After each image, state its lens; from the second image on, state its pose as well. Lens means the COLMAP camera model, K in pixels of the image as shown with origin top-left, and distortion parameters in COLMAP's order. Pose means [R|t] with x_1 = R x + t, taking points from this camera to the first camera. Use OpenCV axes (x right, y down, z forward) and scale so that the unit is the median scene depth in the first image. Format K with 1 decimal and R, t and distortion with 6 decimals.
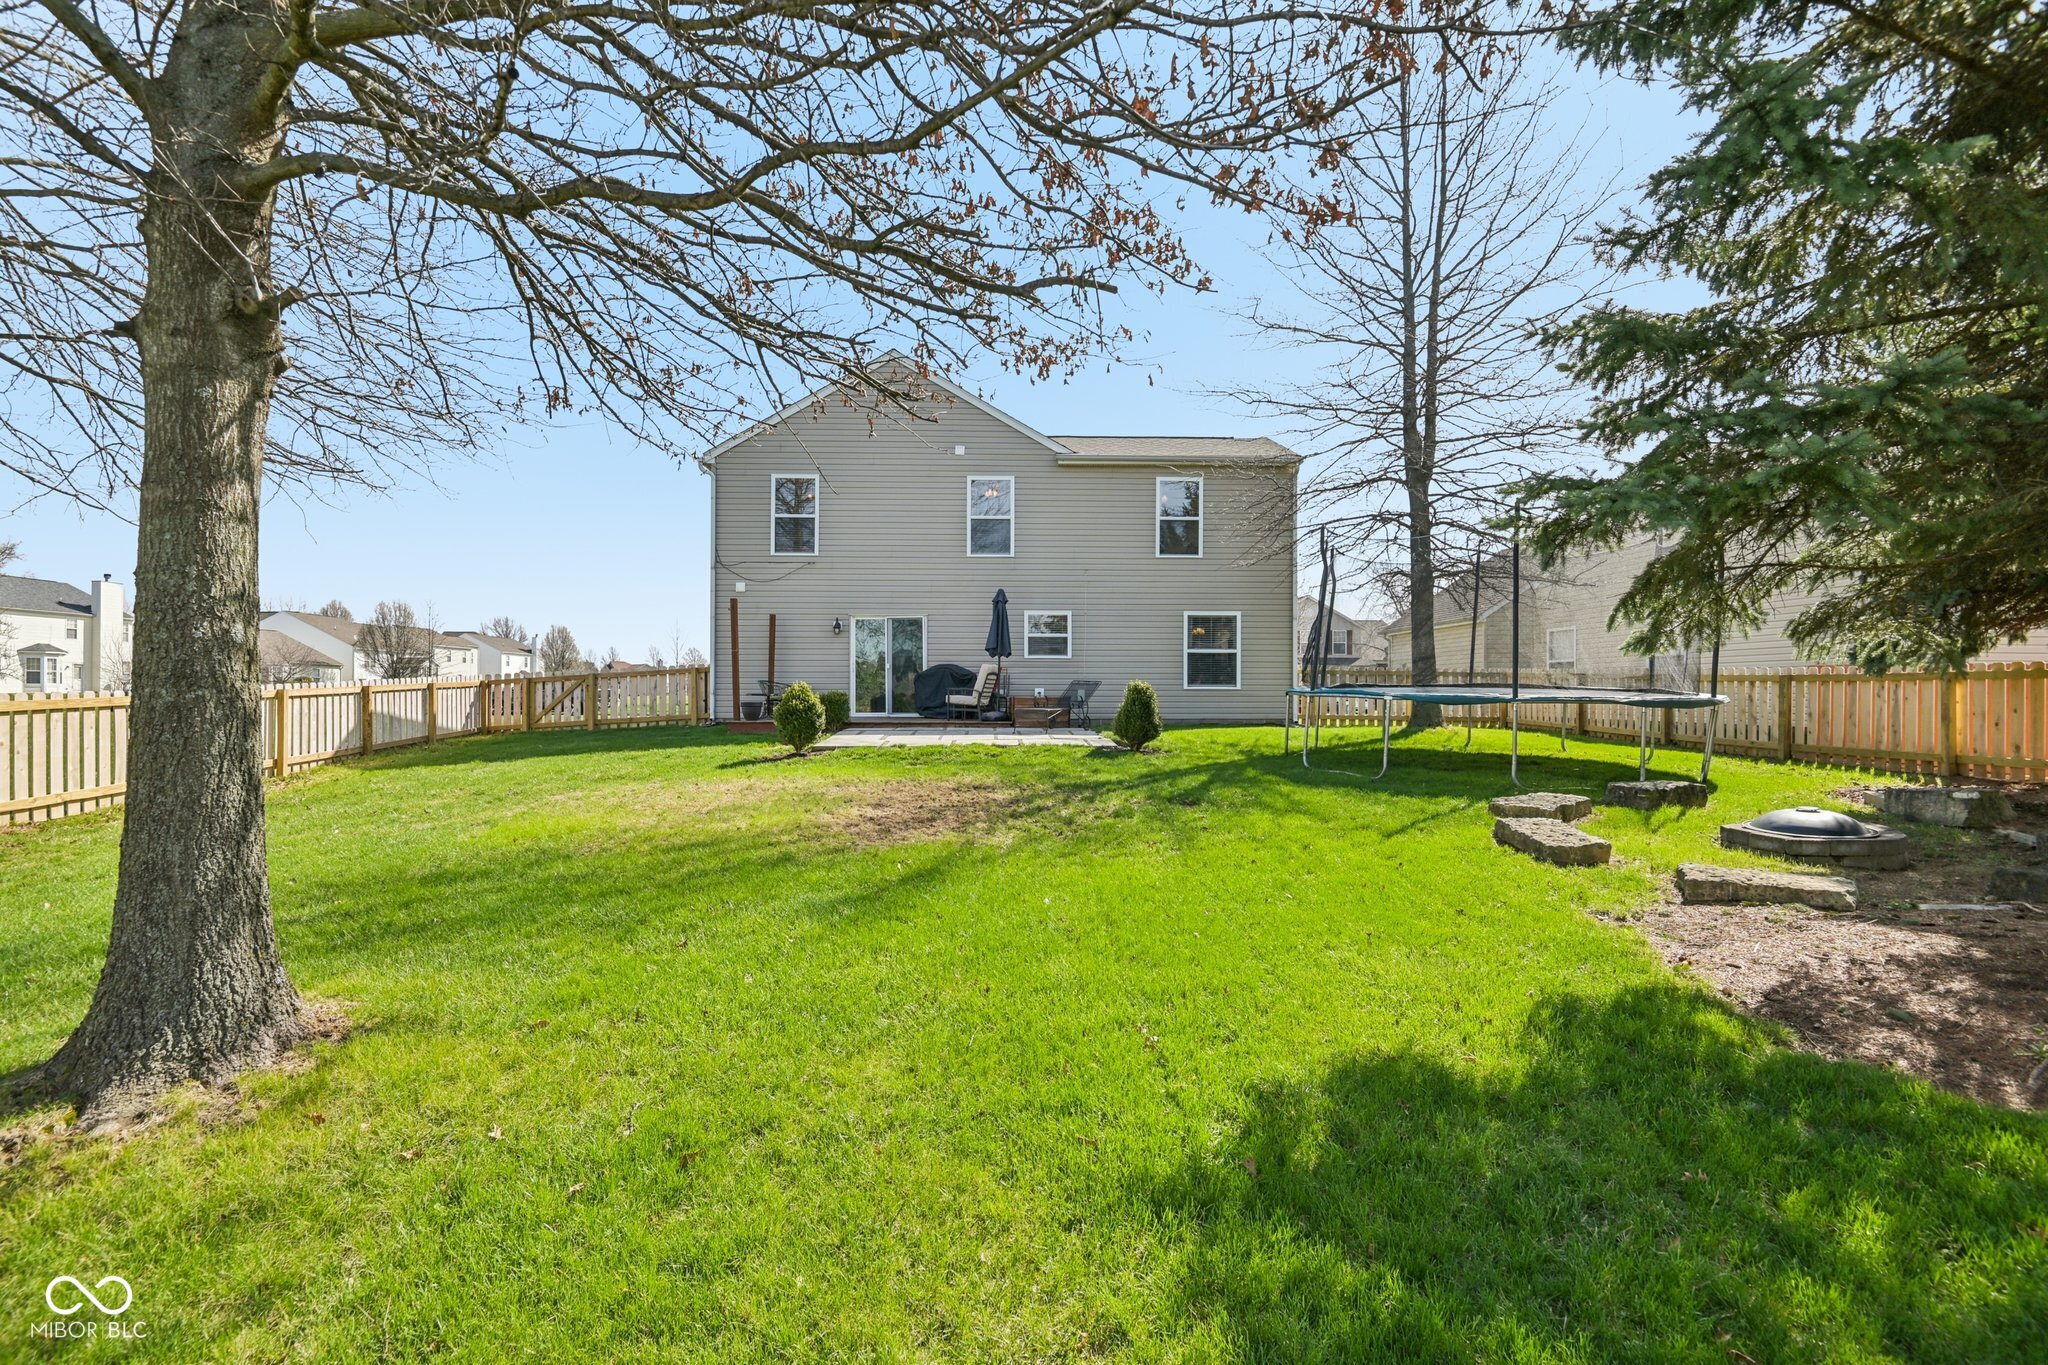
lens RADIAL K [[955.9, 0, 1023.5], [0, 955.9, 690.1], [0, 0, 1]] dist [-0.011245, -0.003156]
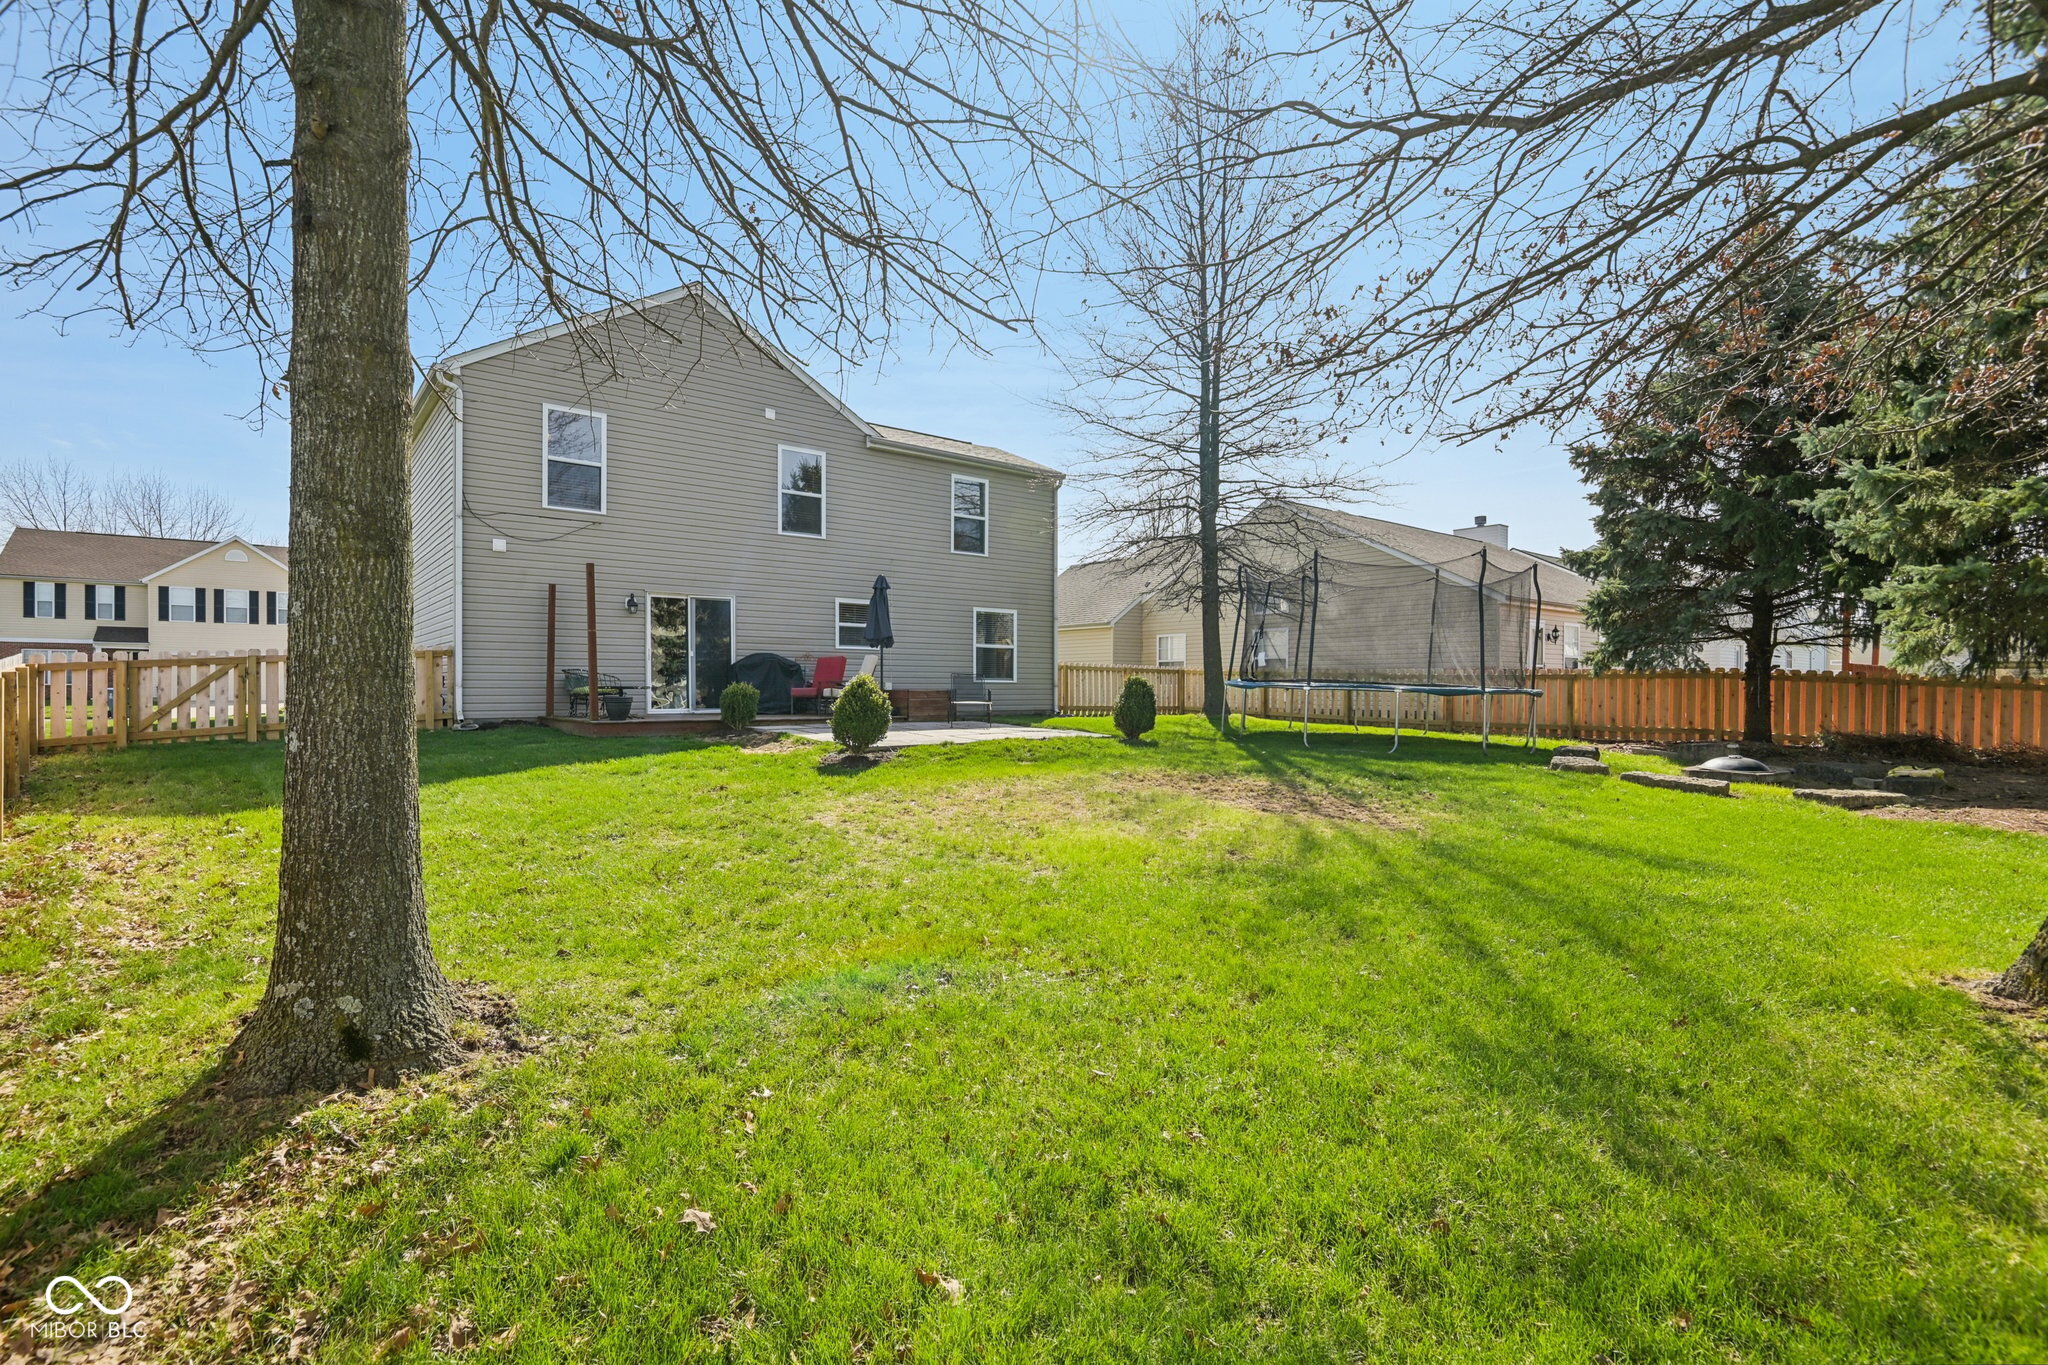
lens RADIAL K [[955.9, 0, 1023.5], [0, 955.9, 684.3], [0, 0, 1]] dist [-0.011245, -0.003156]
pose [[0.788282, 0.003302, 0.615305, -0.426756], [-0.002858, 0.999994, -0.001705, 0.001886], [-0.615307, -0.000414, 0.788287, 0.153023]]
